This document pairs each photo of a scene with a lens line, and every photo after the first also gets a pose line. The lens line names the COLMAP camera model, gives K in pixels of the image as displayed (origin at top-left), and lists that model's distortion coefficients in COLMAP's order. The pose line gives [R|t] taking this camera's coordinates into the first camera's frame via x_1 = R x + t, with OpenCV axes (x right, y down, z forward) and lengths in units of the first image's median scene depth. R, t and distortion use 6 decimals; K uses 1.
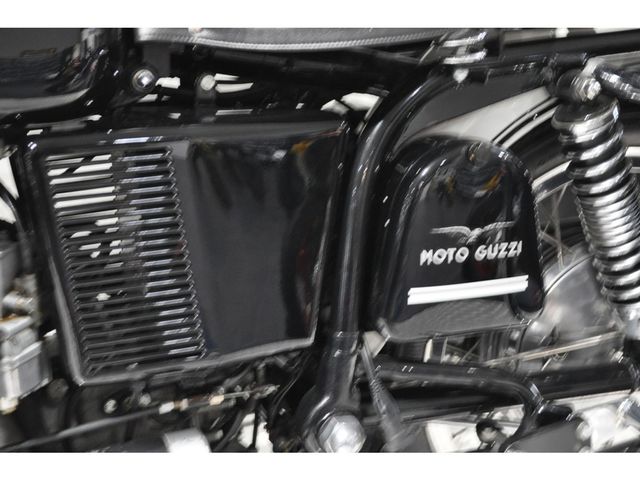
lens RADIAL K [[1067.0, 0, 320.0], [0, 1067.0, 240.0], [0, 0, 1]] dist [0.007865, 0.000000]
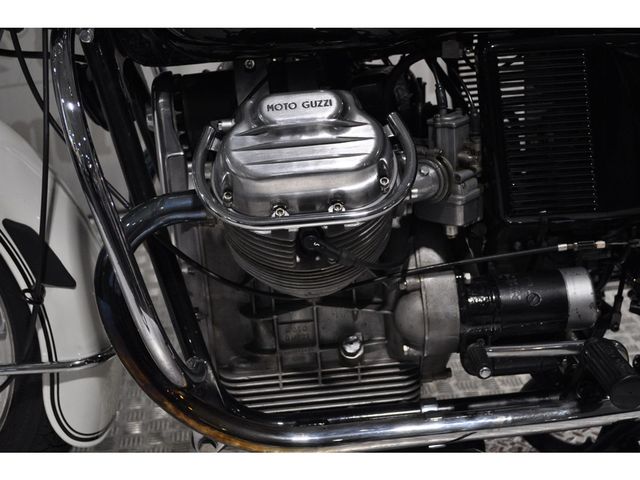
lens RADIAL K [[1067.0, 0, 320.3], [0, 1067.0, 240.8], [0, 0, 1]] dist [0.007865, 0.000000]
pose [[0.940456, 0.107933, -0.322323, 0.001210], [-0.070854, 0.989666, 0.124664, 0.003655], [0.332447, -0.094403, 0.938385, -0.378082]]
